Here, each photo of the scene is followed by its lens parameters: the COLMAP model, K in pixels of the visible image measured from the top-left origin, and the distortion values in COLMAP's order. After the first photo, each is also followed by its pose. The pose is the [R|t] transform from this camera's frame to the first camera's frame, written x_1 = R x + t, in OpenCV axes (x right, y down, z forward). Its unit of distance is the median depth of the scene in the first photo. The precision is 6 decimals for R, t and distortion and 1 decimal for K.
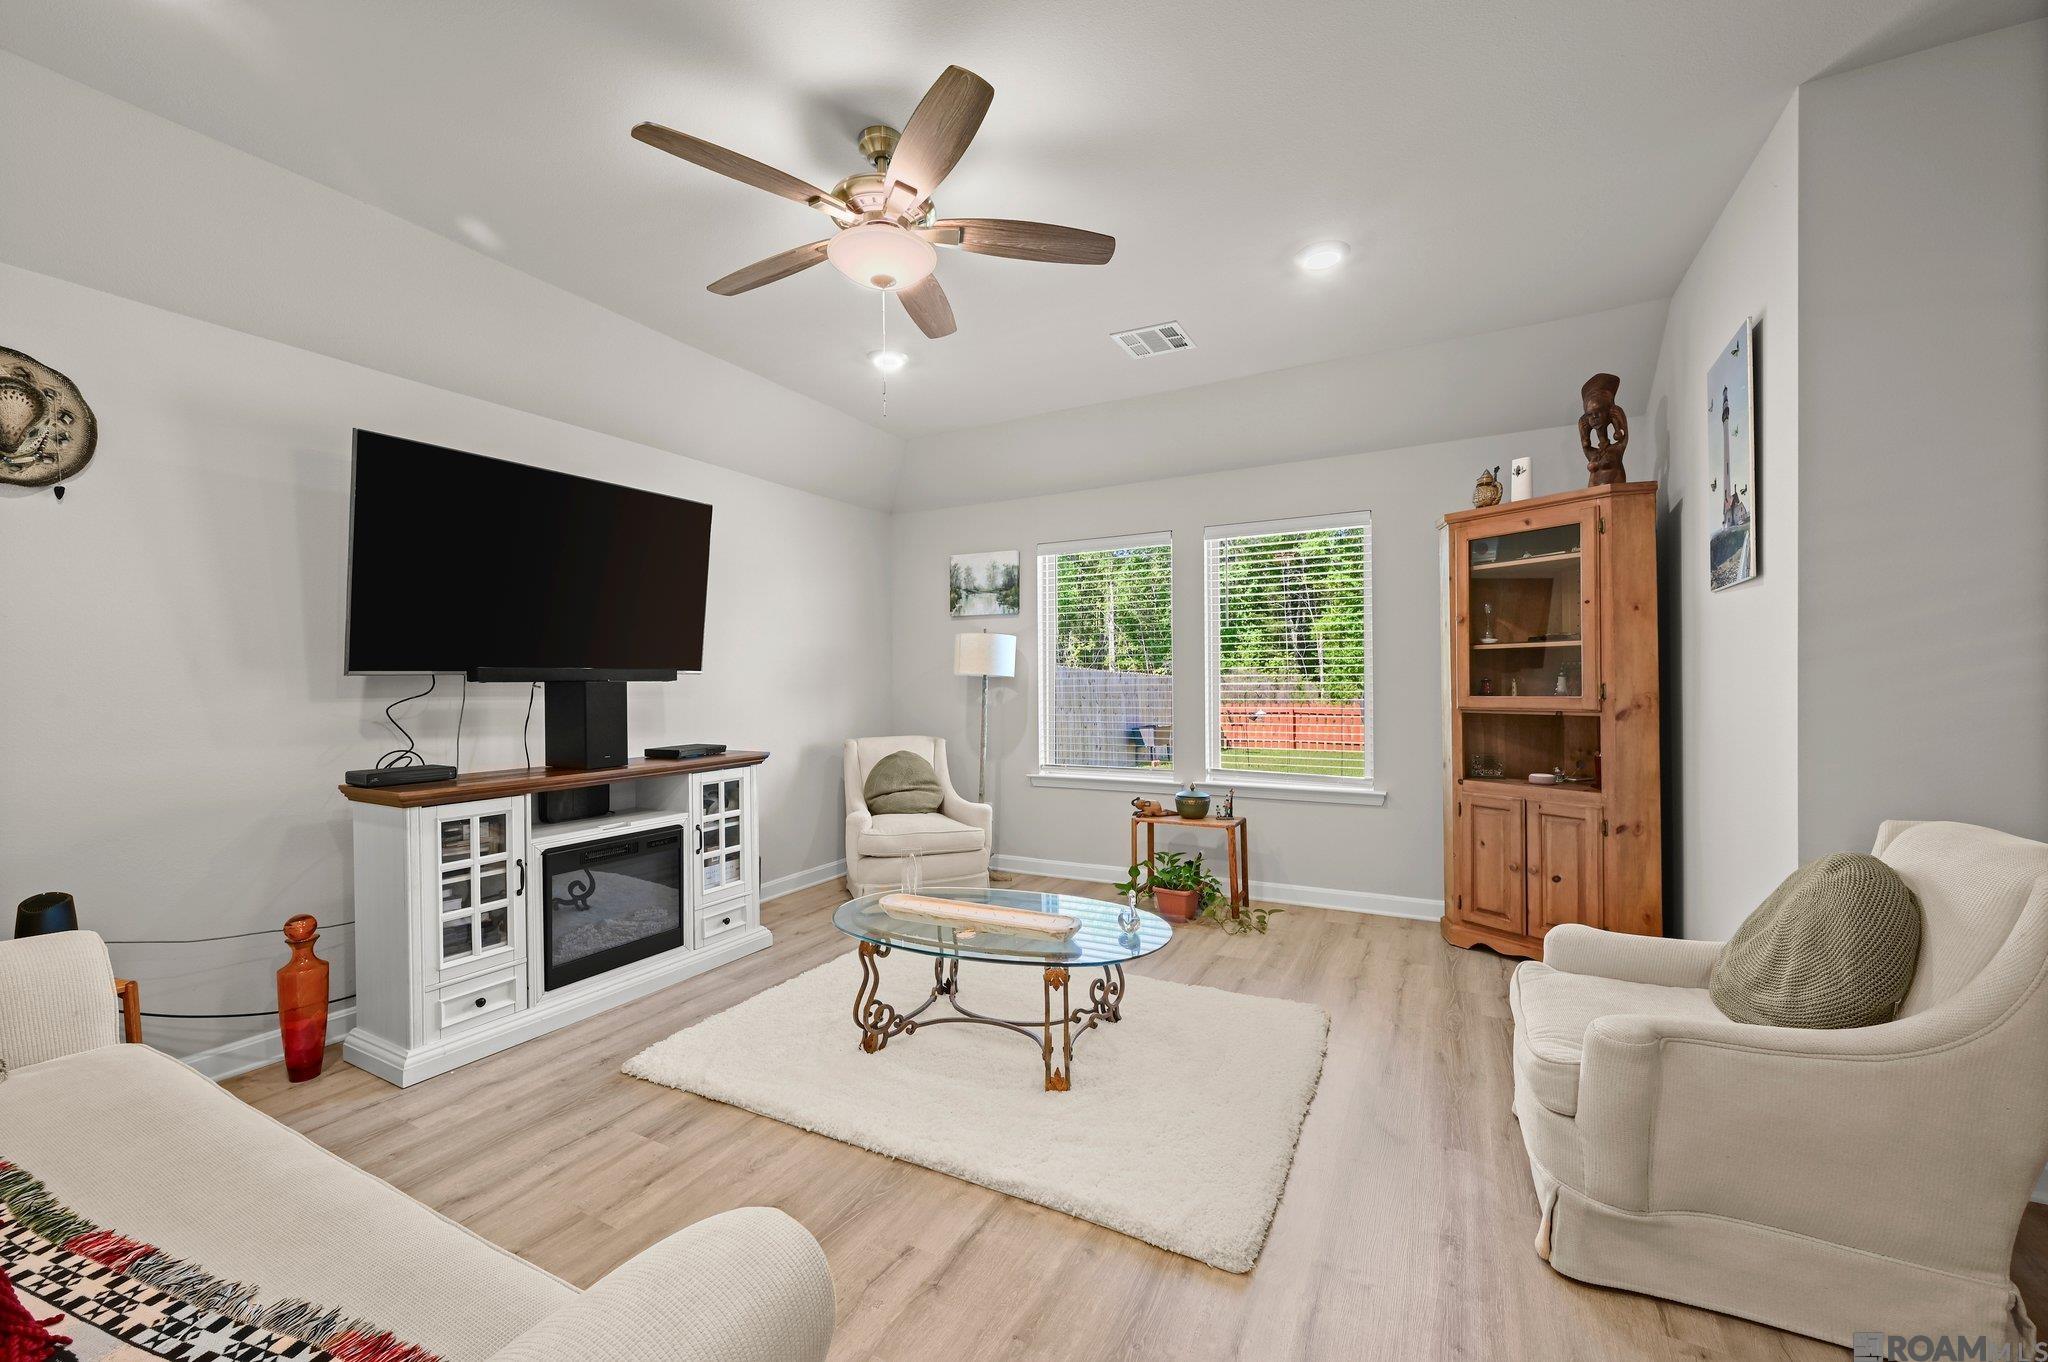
lens RADIAL K [[803.6, 0, 1015.3], [0, 803.6, 686.7], [0, 0, 1]] dist [0.000747, 0.000150]
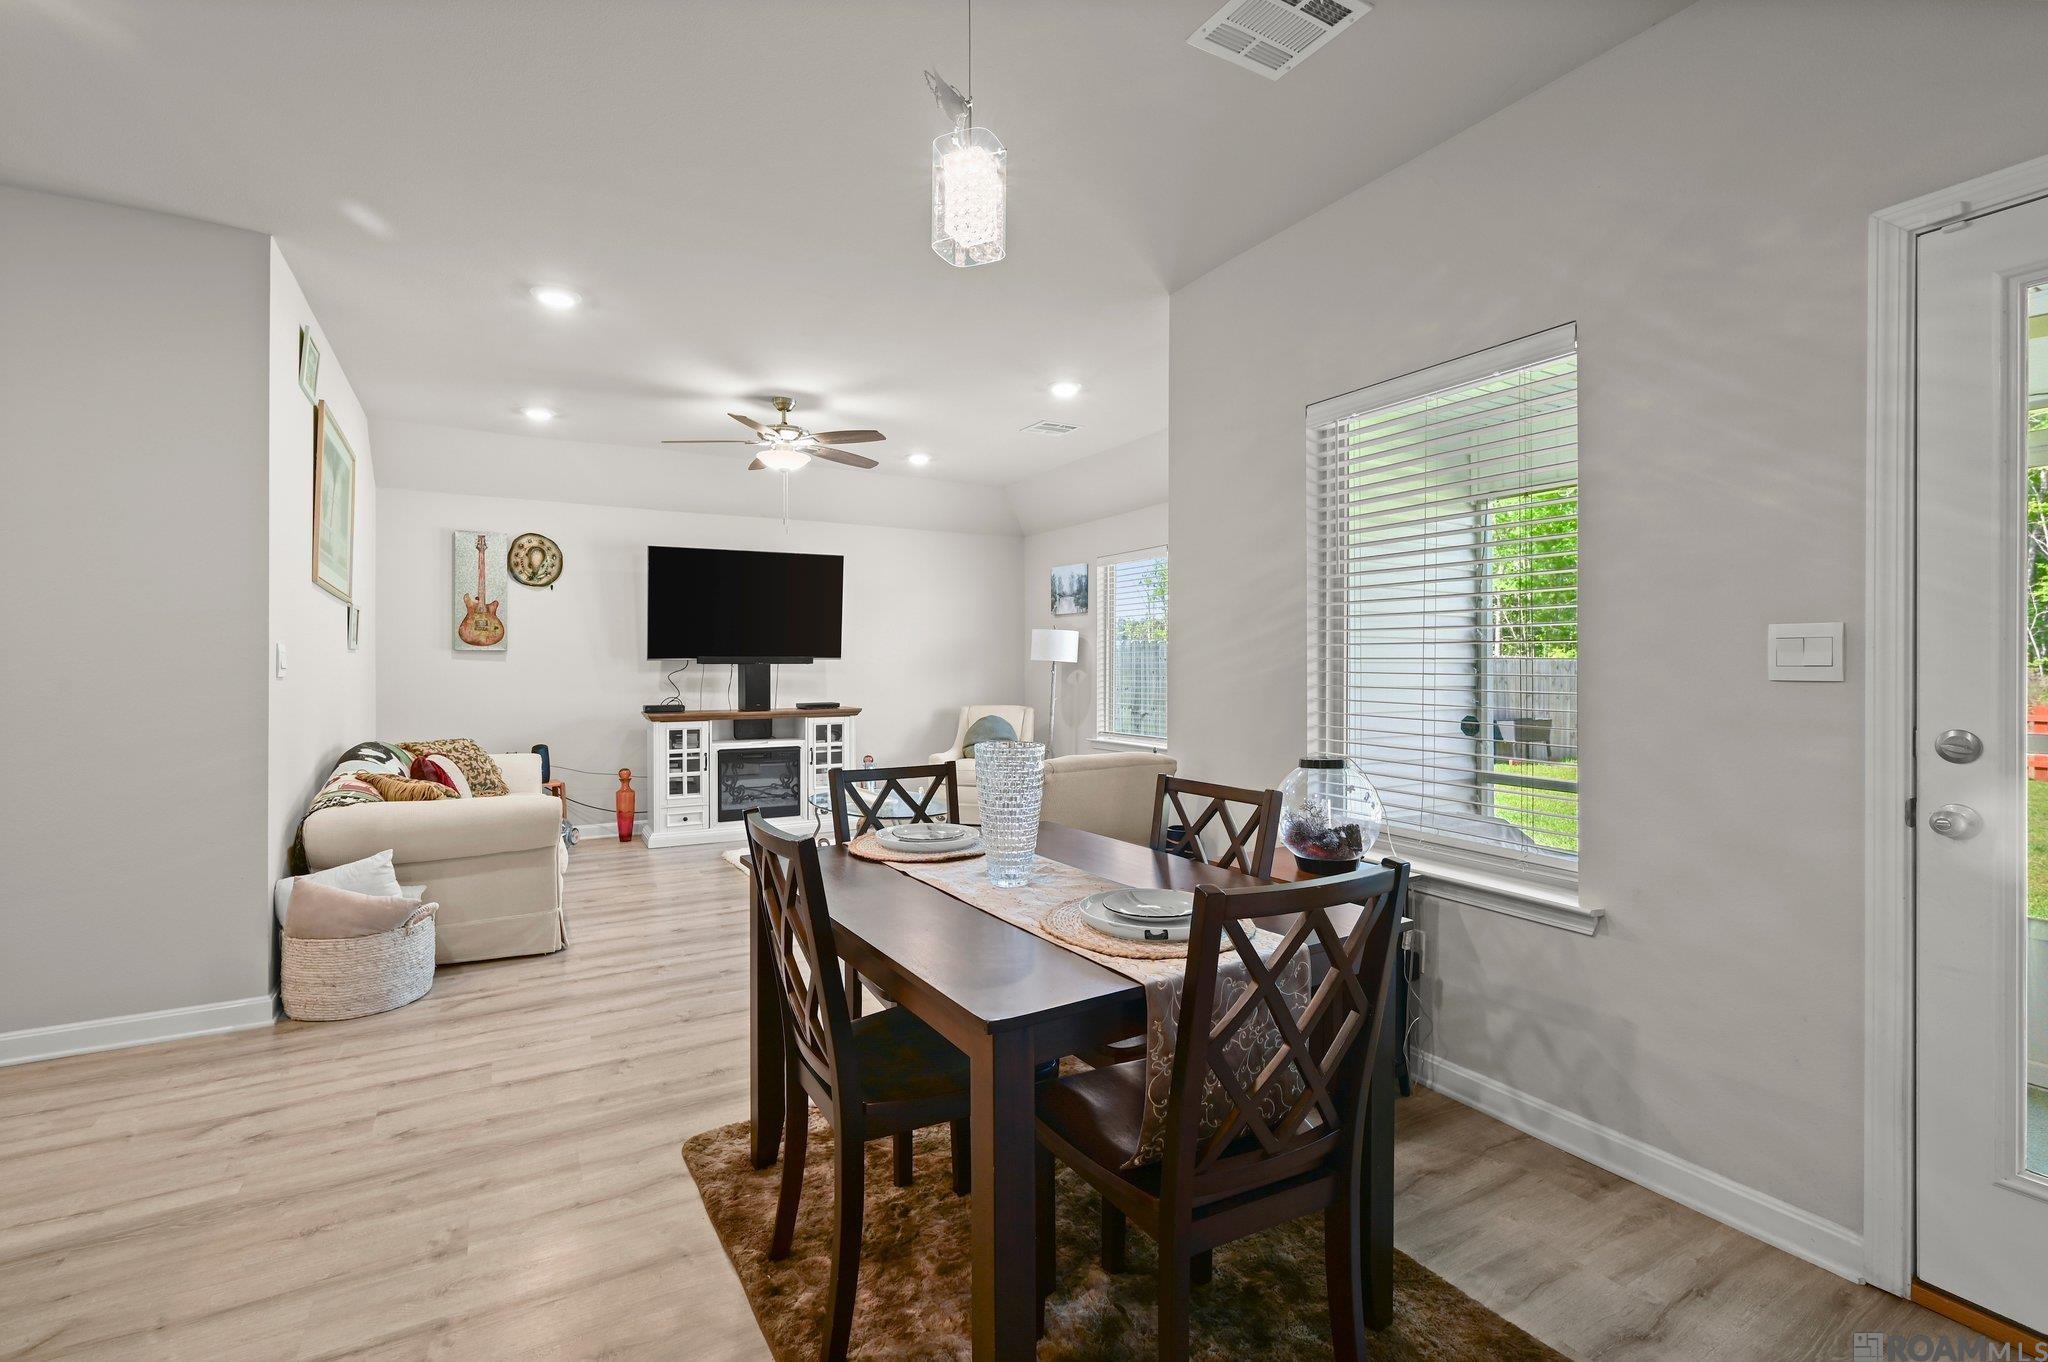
lens RADIAL K [[906.8, 0, 1016.1], [0, 906.8, 663.9], [0, 0, 1]] dist [0.013328, 0.000024]
pose [[0.847668, 0.007258, -0.530477, 1.082325], [-0.010465, 0.999941, -0.003042, -0.006561], [0.530423, 0.008130, 0.847694, -0.444576]]
